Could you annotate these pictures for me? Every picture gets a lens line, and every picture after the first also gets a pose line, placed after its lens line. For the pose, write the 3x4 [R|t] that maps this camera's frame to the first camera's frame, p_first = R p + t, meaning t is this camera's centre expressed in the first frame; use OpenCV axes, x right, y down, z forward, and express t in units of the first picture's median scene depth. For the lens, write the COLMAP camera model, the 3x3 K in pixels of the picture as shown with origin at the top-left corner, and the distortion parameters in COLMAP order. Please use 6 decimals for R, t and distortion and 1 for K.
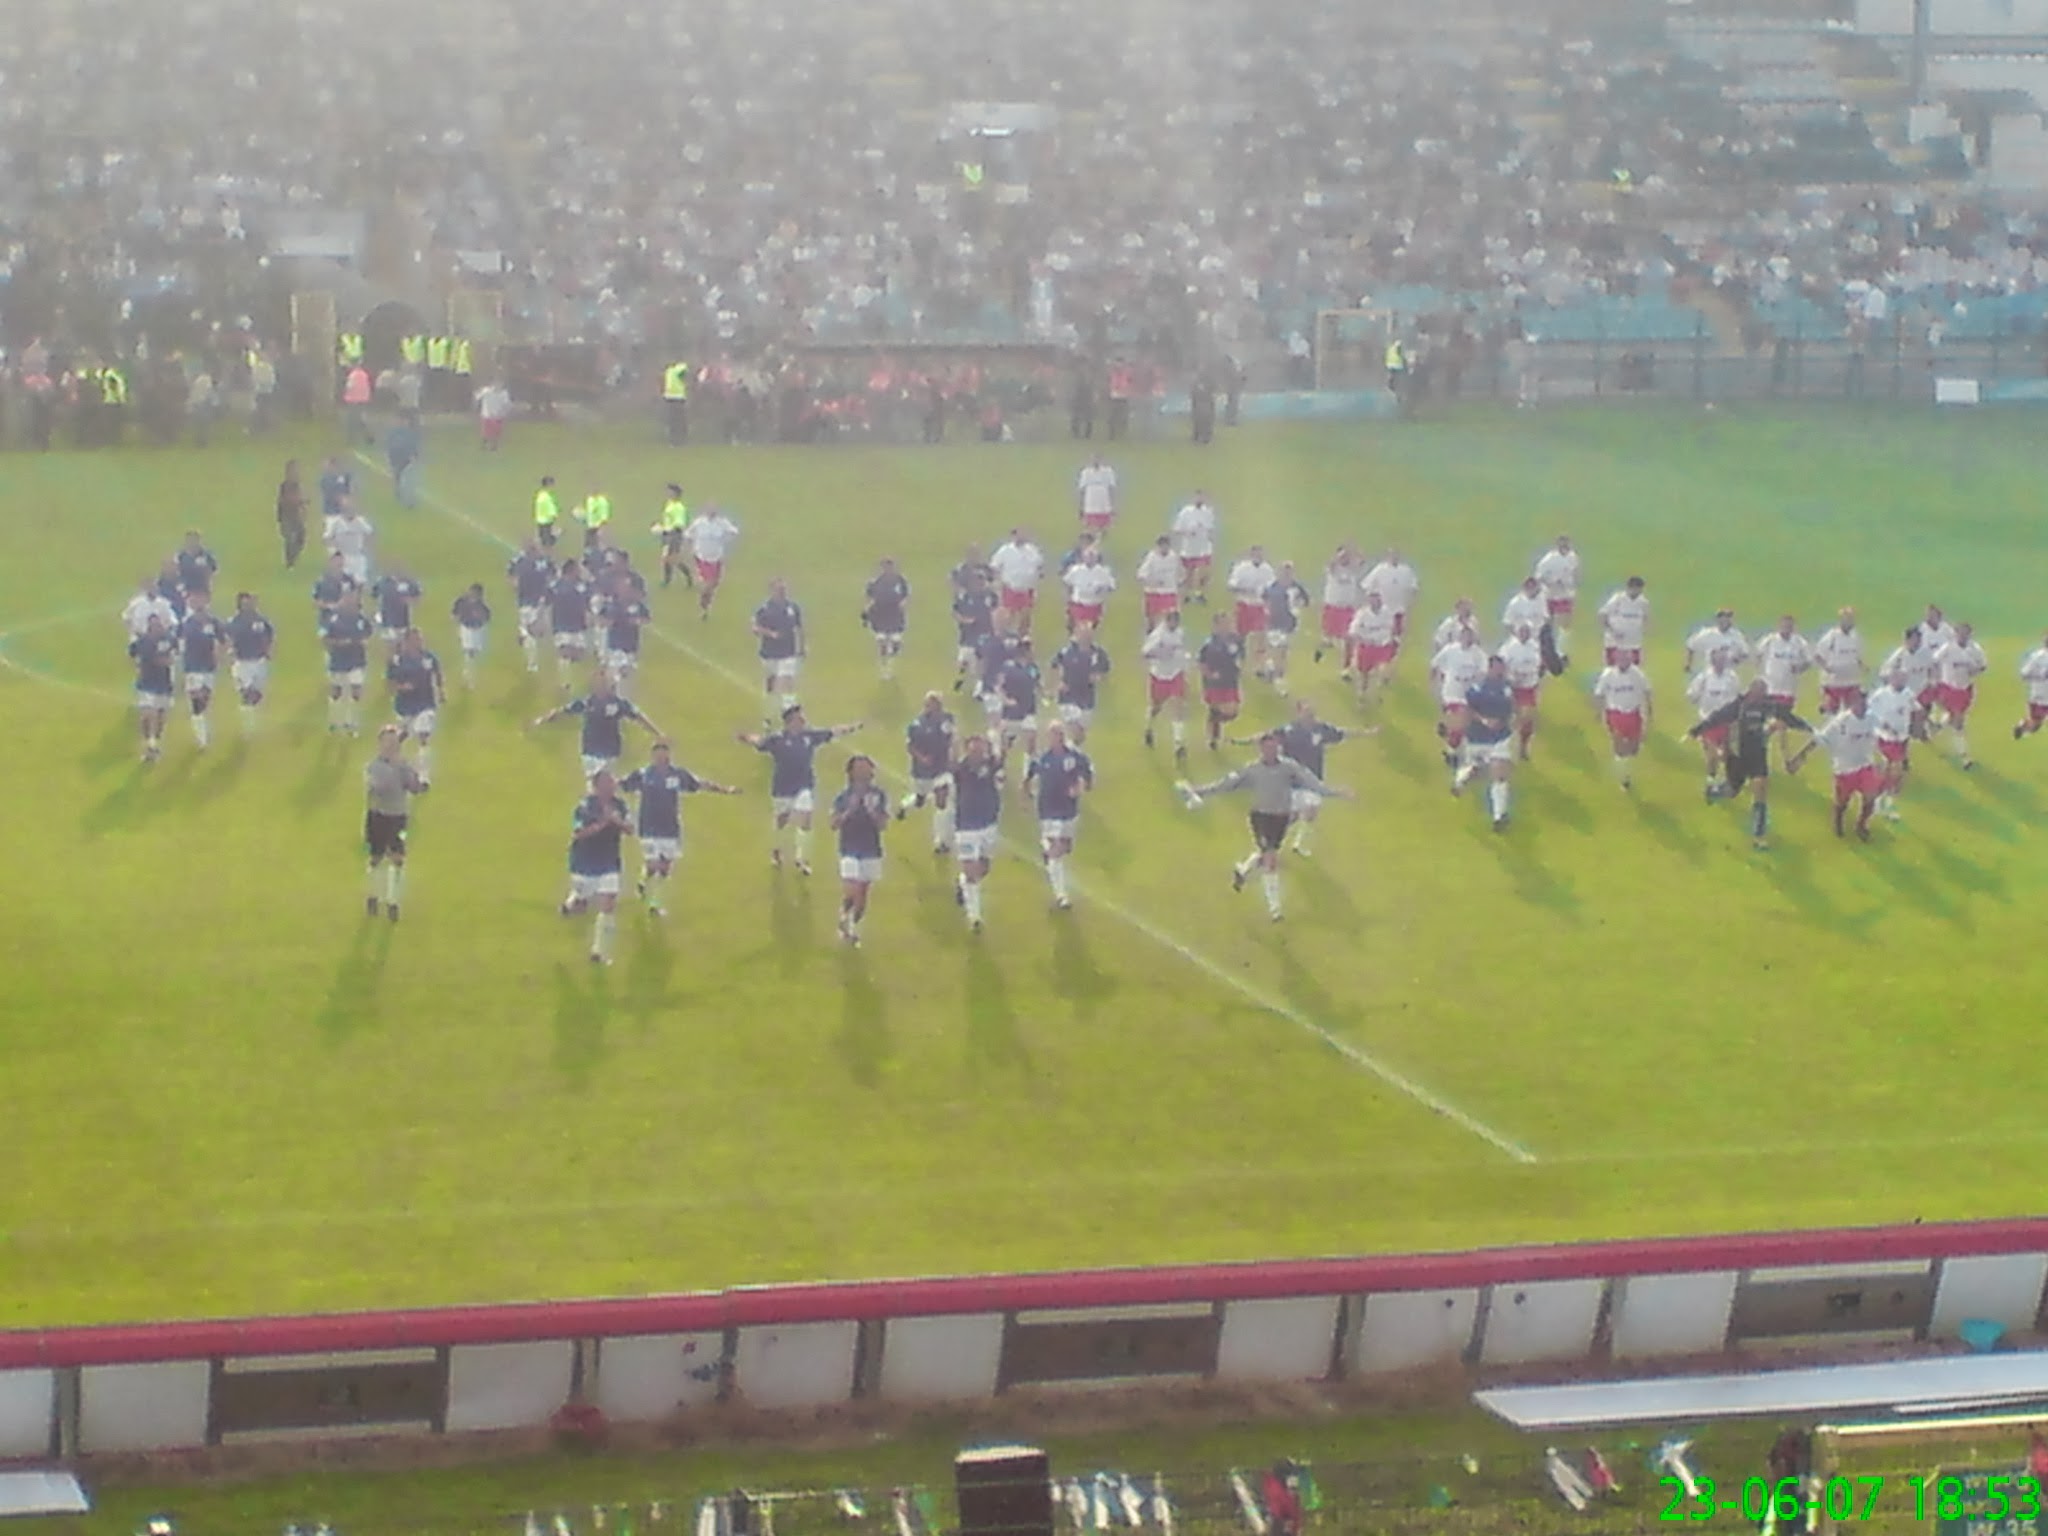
lens RADIAL K [[5303.8, 0, 1023.4], [0, 5303.8, 767.6], [0, 0, 1]] dist [0.000068, 0.000000]
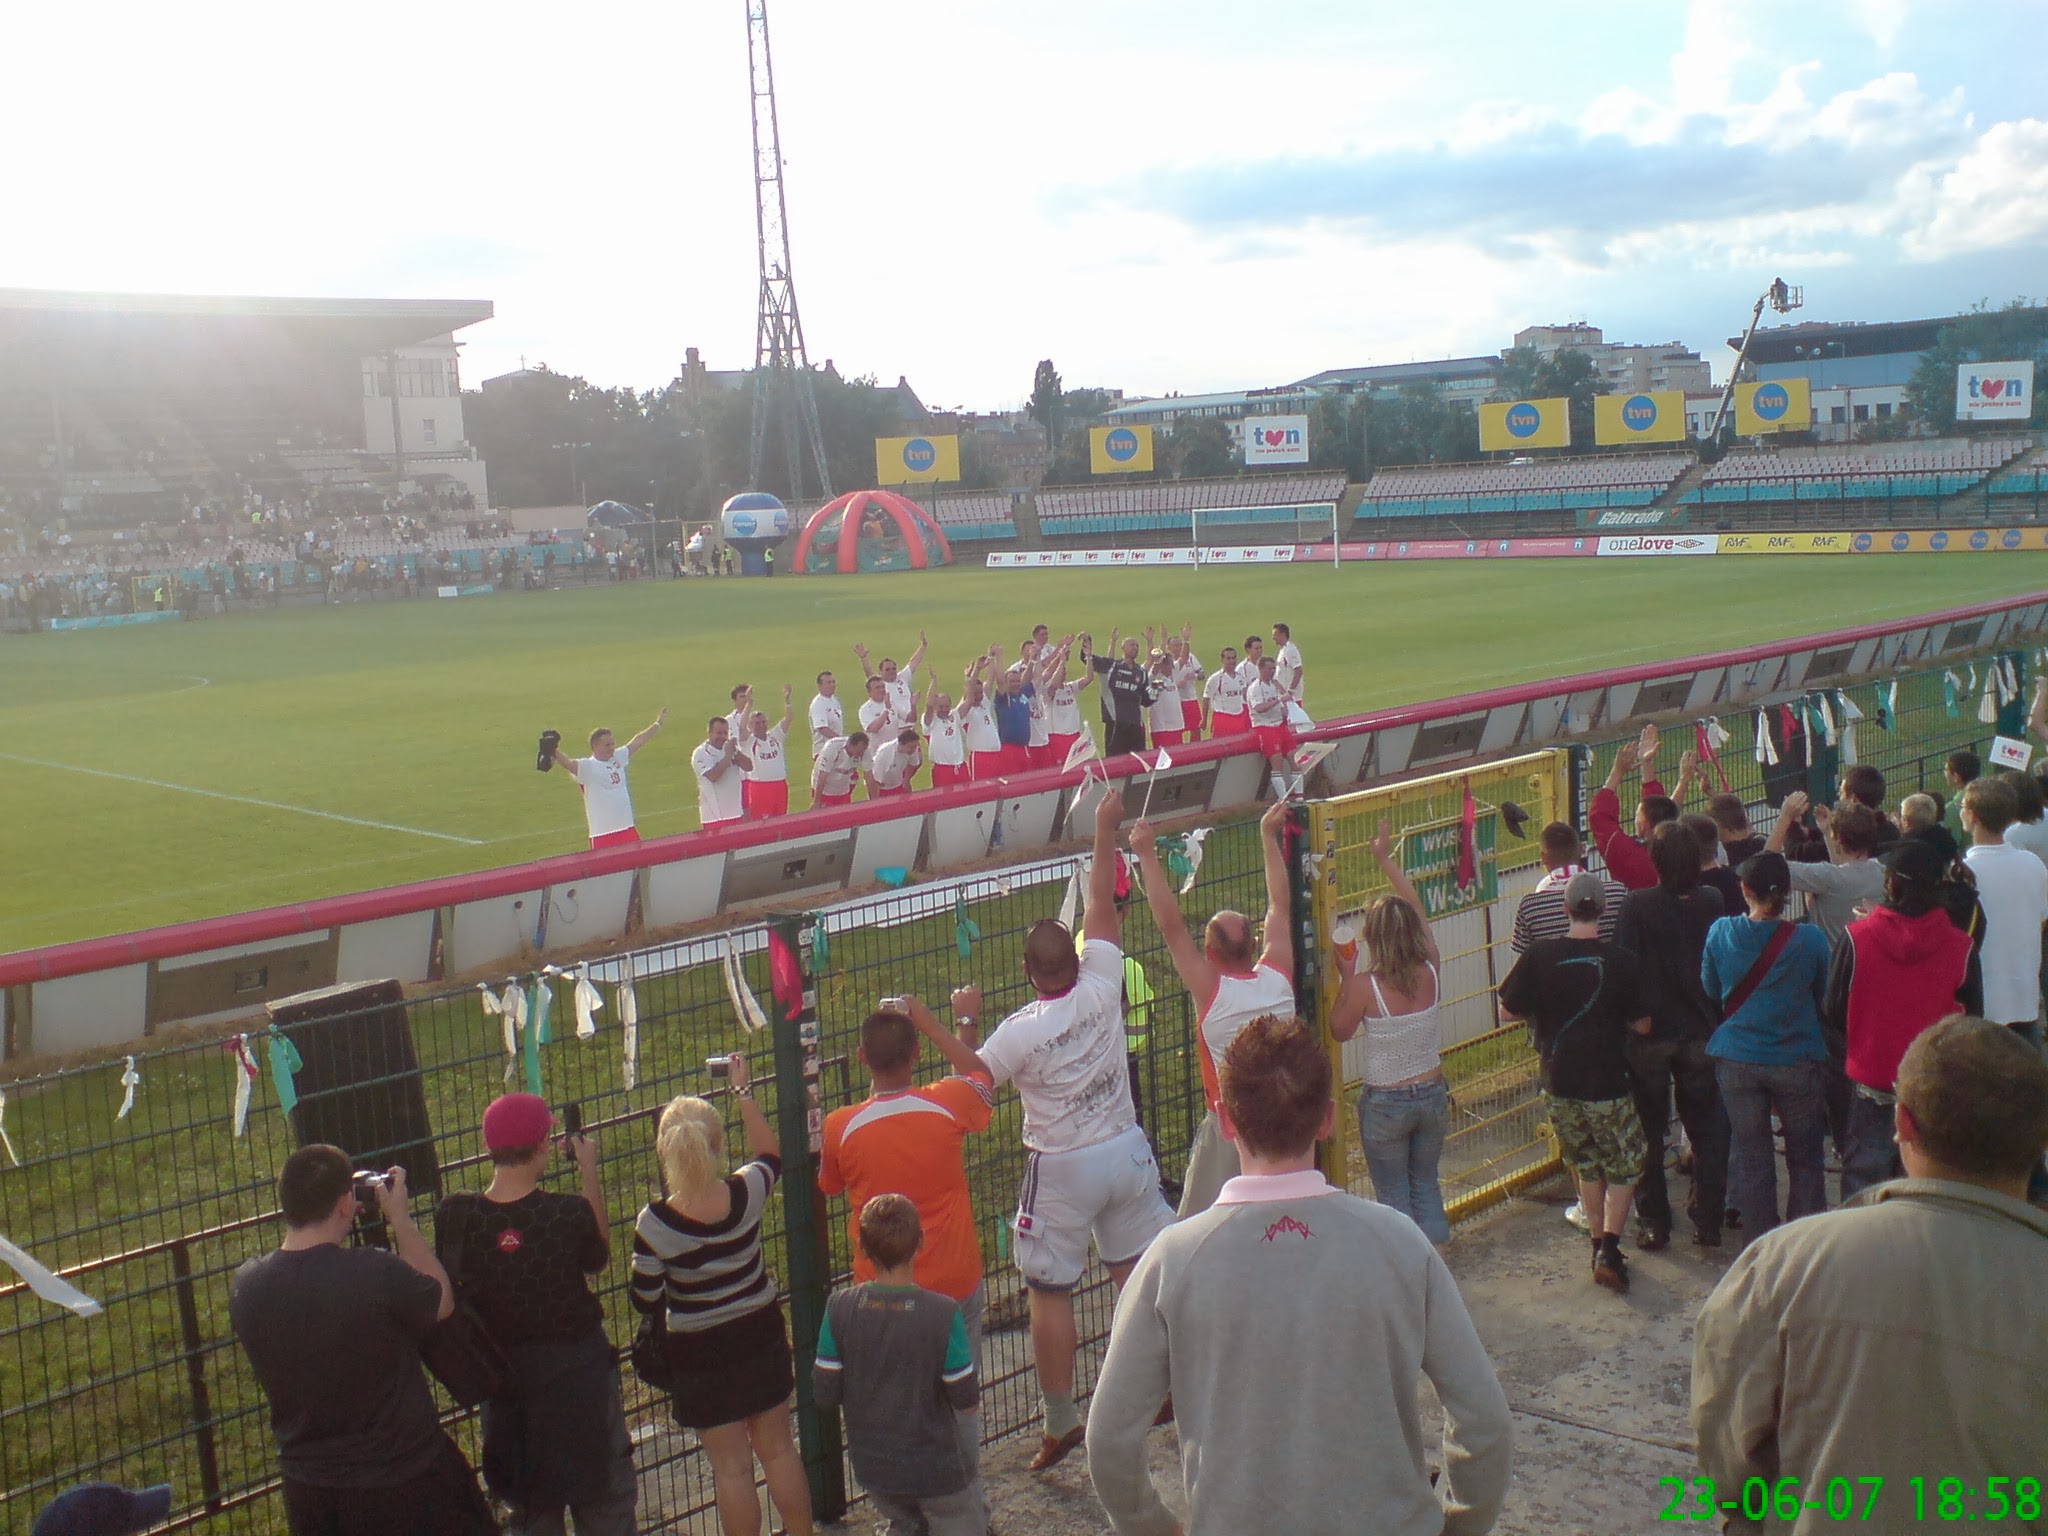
lens RADIAL K [[2041.9, 0, 1021.4], [0, 2041.9, 777.6], [0, 0, 1]] dist [-0.006075, 0.000000]
pose [[0.883186, -0.117406, 0.454090, -0.031415], [0.123334, 0.992225, 0.016662, 0.078214], [-0.452516, 0.041289, 0.890800, 0.516309]]
